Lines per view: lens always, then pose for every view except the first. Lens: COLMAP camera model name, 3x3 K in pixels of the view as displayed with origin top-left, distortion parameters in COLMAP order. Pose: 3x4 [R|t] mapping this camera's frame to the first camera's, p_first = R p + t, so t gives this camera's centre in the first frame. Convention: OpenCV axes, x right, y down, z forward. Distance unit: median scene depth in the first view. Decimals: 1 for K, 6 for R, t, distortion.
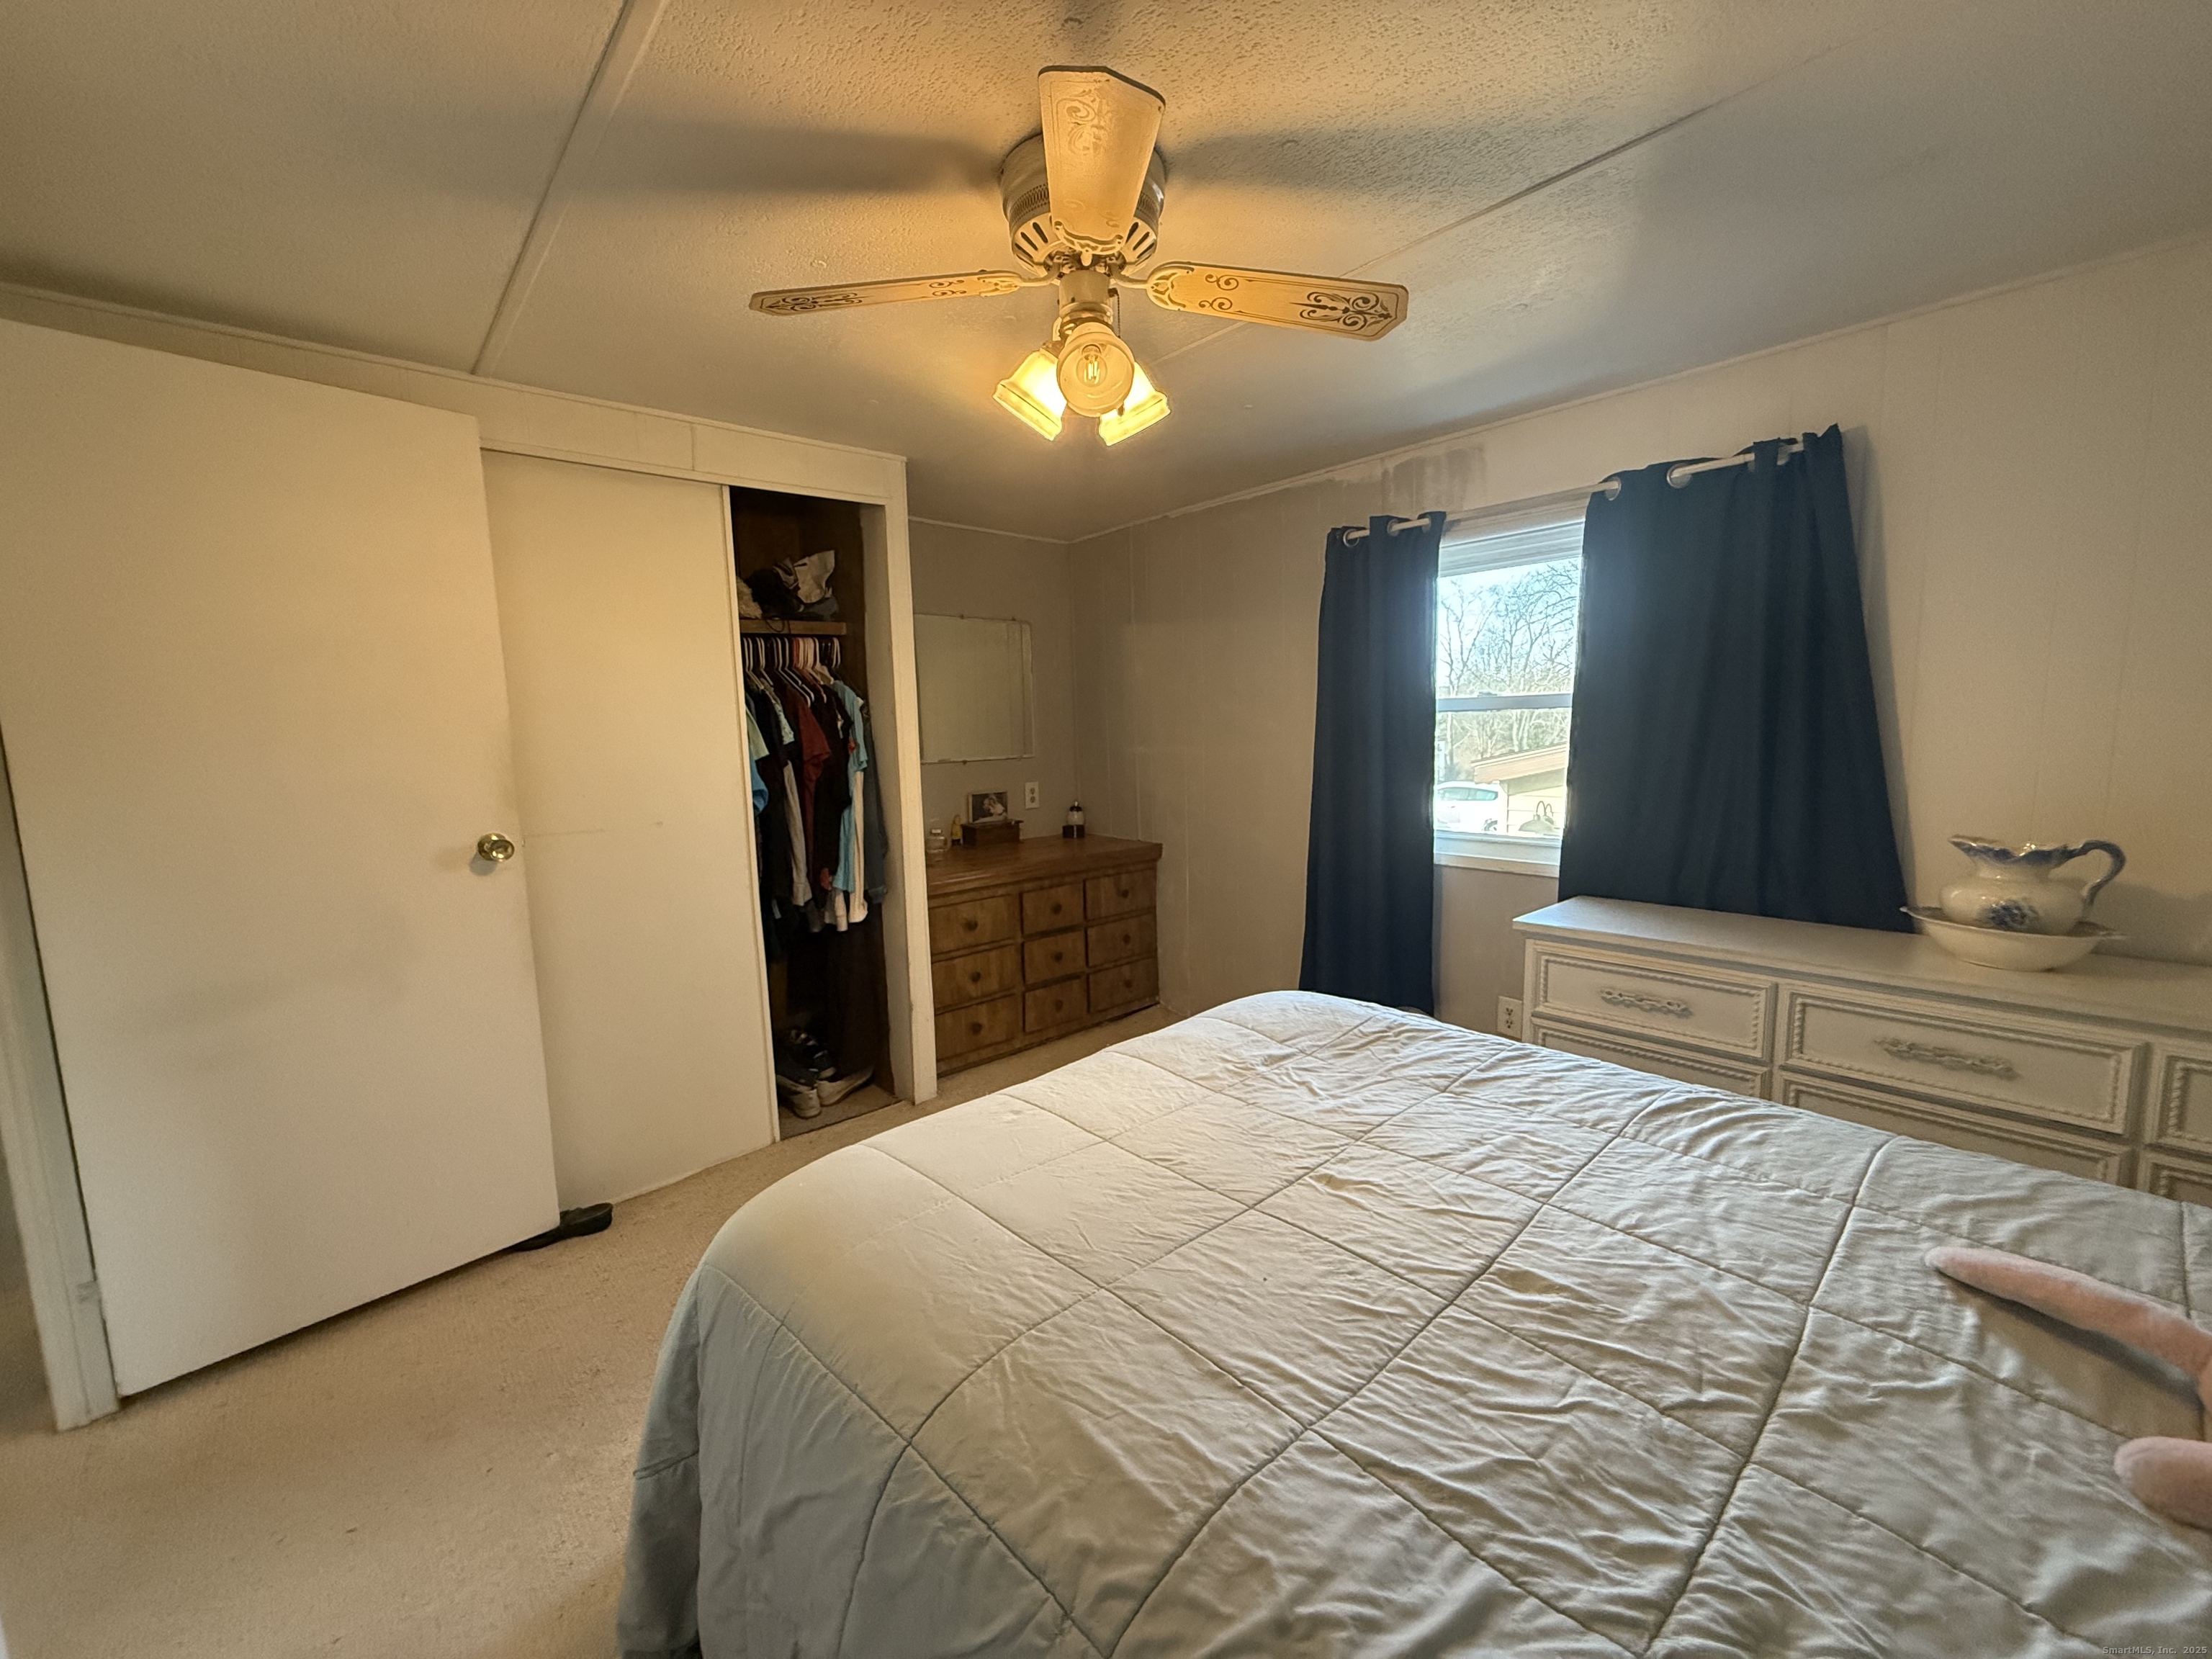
lens RADIAL K [[880.8, 0, 1103.9], [0, 880.8, 825.5], [0, 0, 1]] dist [0.001535, -0.000798]
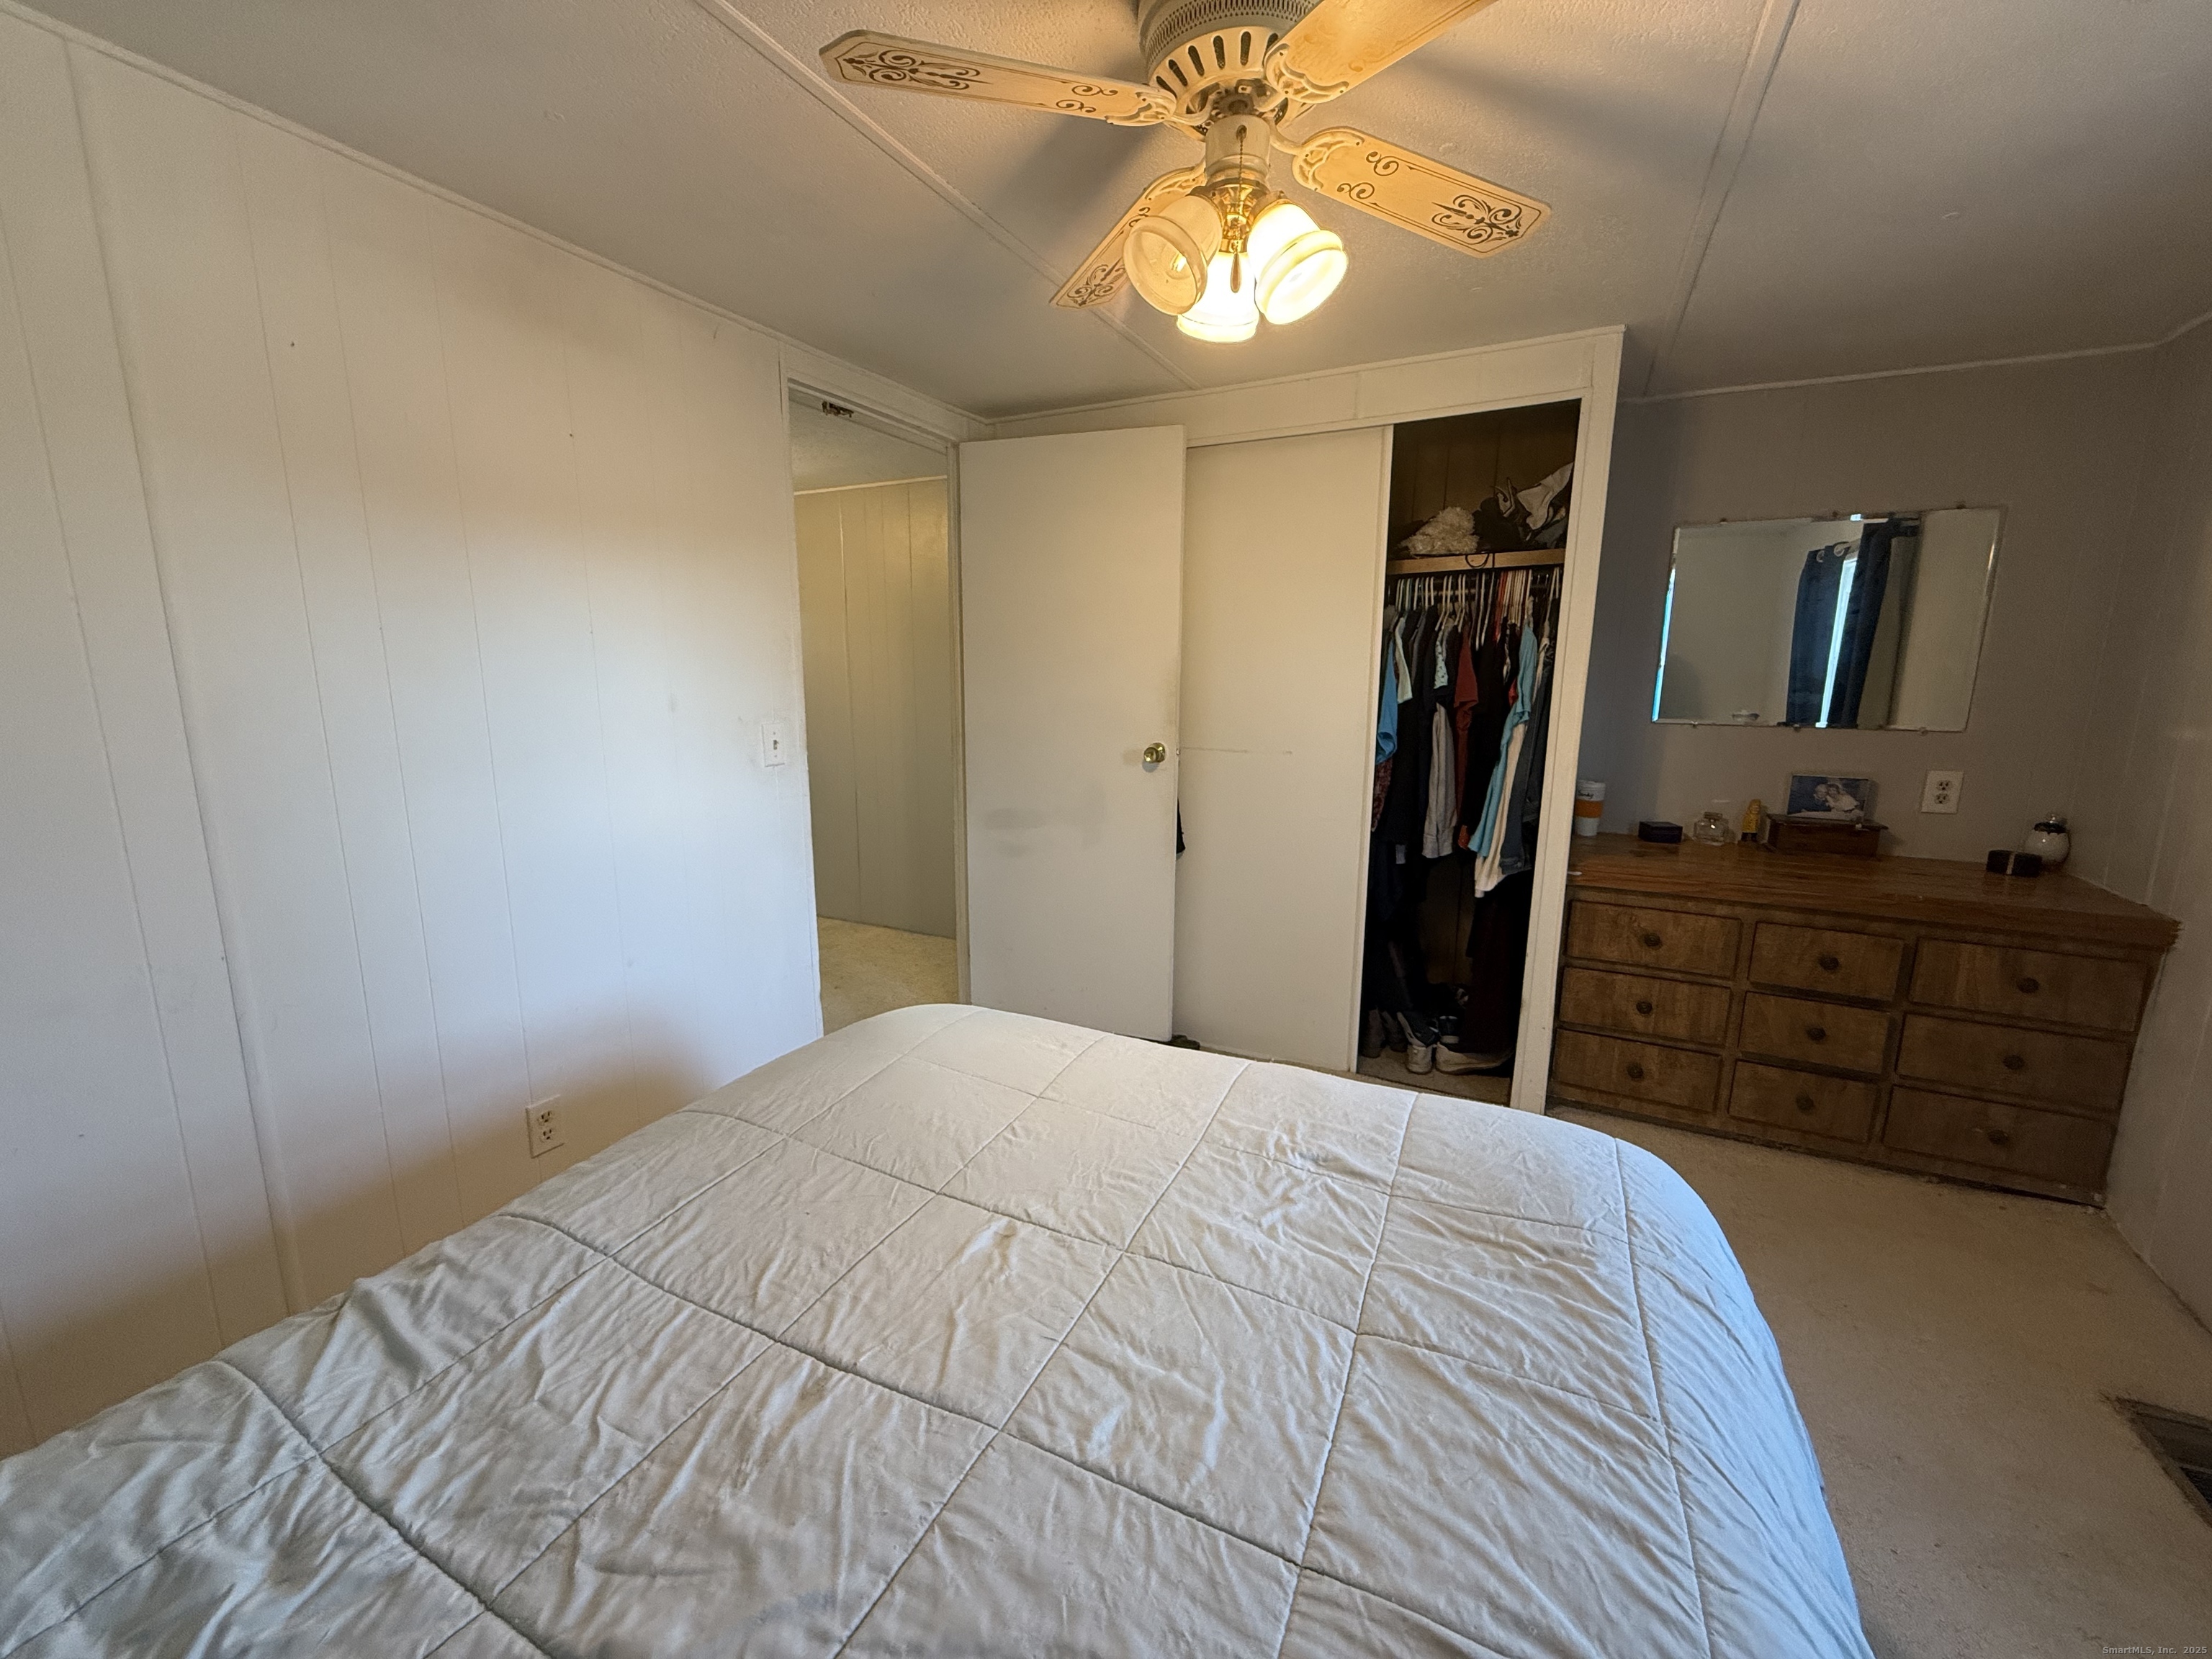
lens RADIAL K [[880.8, 0, 1099.3], [0, 880.8, 823.4], [0, 0, 1]] dist [0.001535, -0.000798]
pose [[0.368561, 0.189992, -0.909981, 0.472887], [-0.125353, 0.980109, 0.153863, -0.058521], [0.921113, 0.057361, 0.385046, 0.356505]]
